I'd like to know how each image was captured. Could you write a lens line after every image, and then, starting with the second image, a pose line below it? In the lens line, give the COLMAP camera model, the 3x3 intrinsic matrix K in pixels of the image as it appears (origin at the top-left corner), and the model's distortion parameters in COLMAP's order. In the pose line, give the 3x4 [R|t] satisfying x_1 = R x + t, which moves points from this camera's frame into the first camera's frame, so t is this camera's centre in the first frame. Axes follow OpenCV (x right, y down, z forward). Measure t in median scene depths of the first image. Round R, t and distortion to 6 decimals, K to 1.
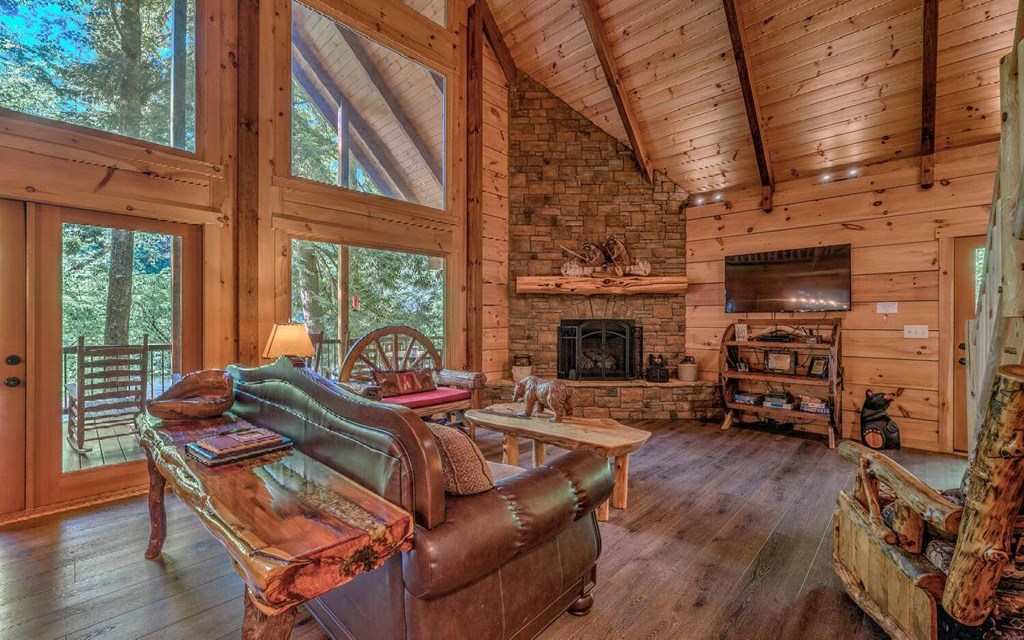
lens RADIAL K [[418.0, 0, 512.0], [0, 418.0, 320.0], [0, 0, 1]] dist [0.000585, 0.000099]
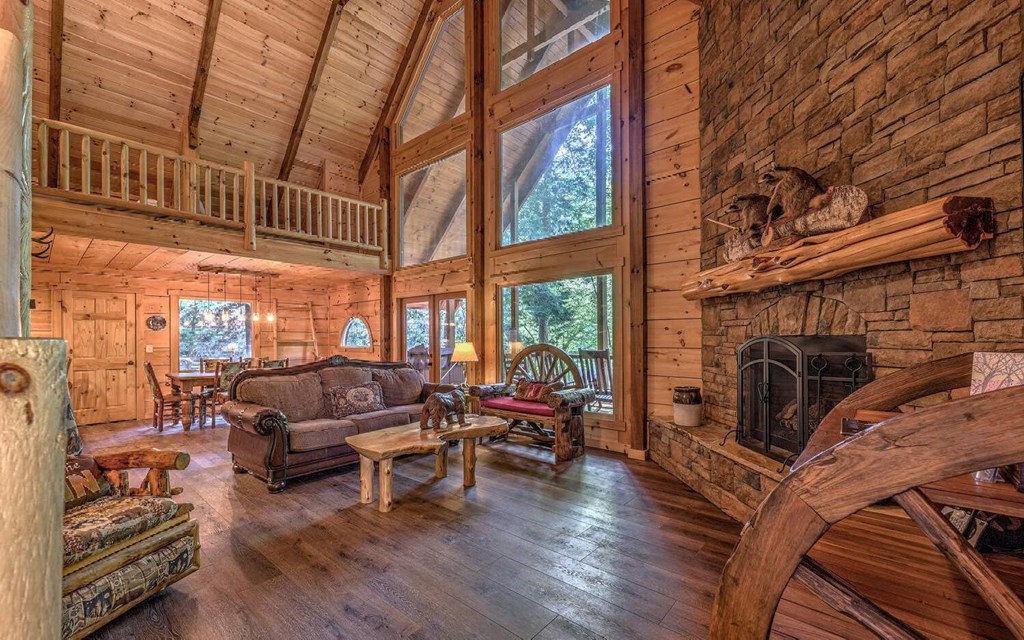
lens RADIAL K [[417.4, 0, 510.9], [0, 417.4, 337.5], [0, 0, 1]] dist [0.001690, 0.000399]
pose [[0.050501, -0.006862, -0.998700, 0.928296], [0.008475, 0.999943, -0.006442, 0.000811], [0.998688, -0.008139, 0.050557, 0.862791]]
